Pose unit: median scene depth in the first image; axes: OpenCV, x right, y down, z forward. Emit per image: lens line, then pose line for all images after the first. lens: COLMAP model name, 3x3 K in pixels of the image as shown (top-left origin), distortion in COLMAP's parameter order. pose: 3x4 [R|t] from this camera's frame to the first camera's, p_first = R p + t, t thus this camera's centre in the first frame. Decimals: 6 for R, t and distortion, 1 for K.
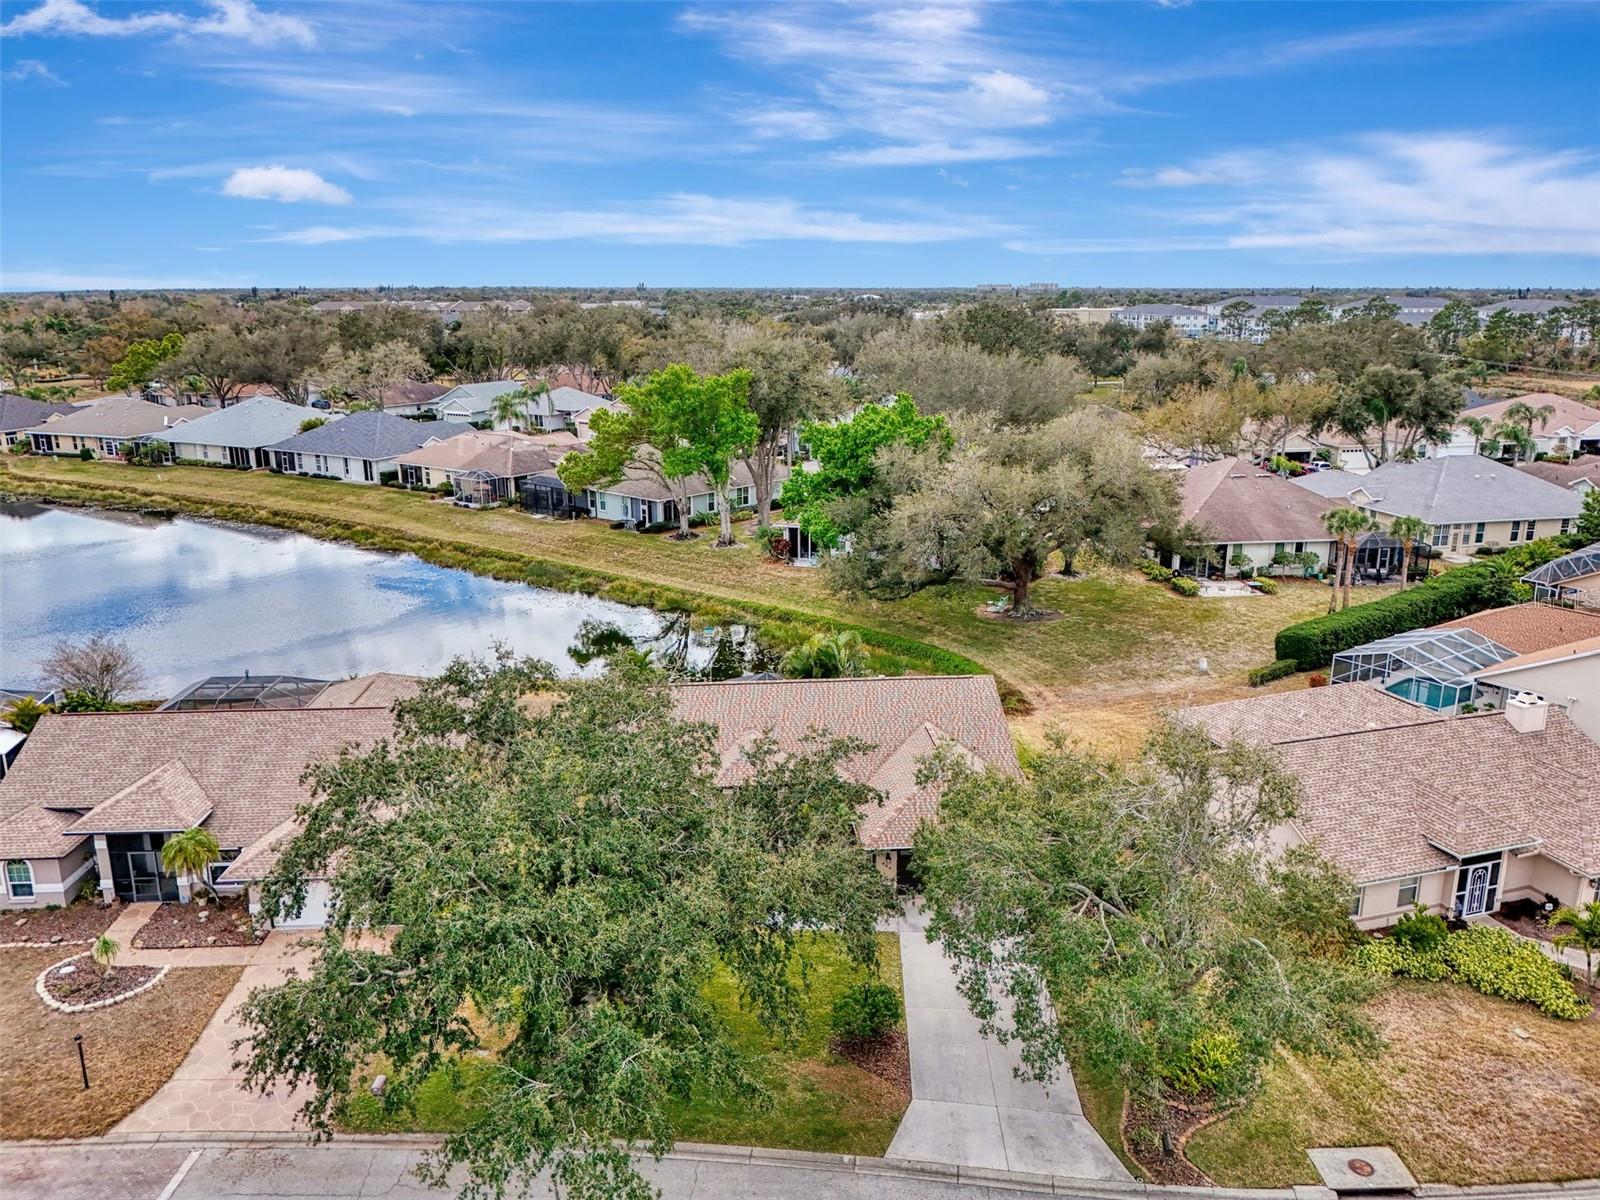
lens RADIAL K [[1218.7, 0, 800.0], [0, 1218.7, 600.0], [0, 0, 1]] dist [-0.027327, -0.000398]
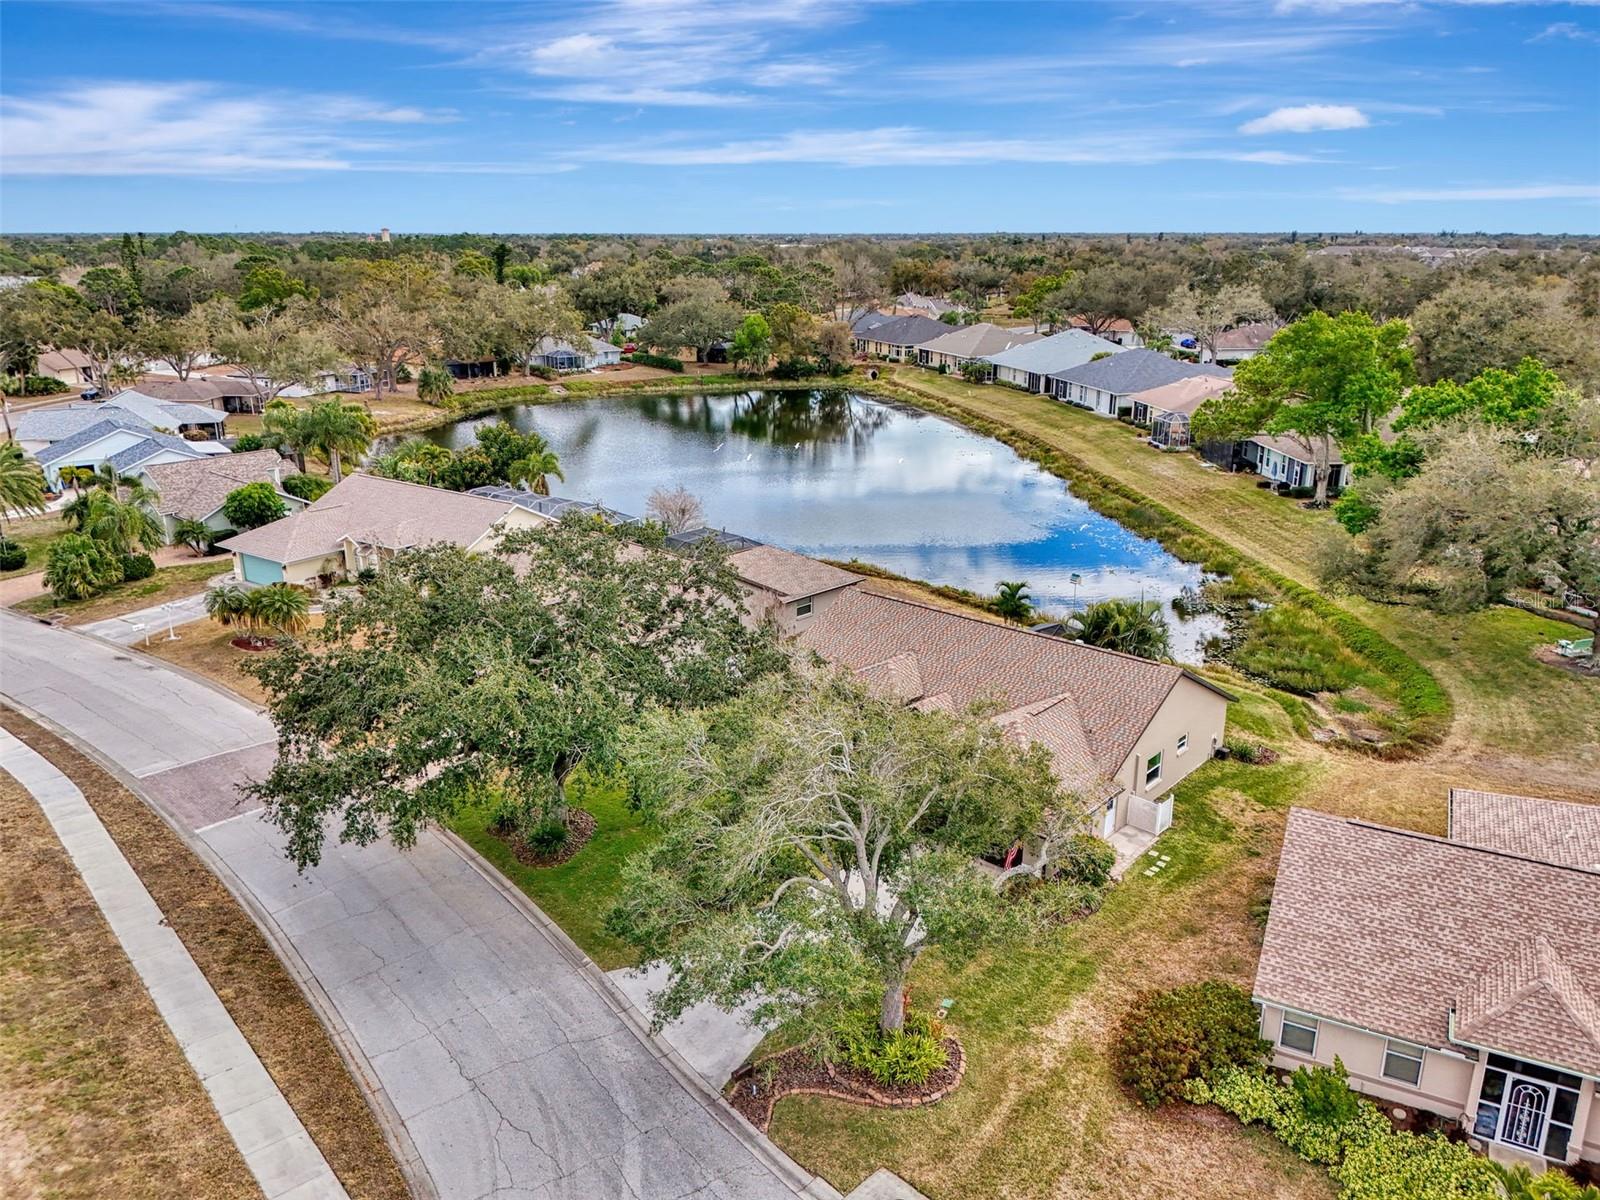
lens RADIAL K [[1196.5, 0, 800.0], [0, 1196.5, 600.0], [0, 0, 1]] dist [0.006131, 0.005858]
pose [[0.684369, 0.213827, -0.697078, 0.223629], [-0.181207, 0.975916, 0.121457, -0.016756], [0.706260, 0.043194, 0.706633, 0.069724]]
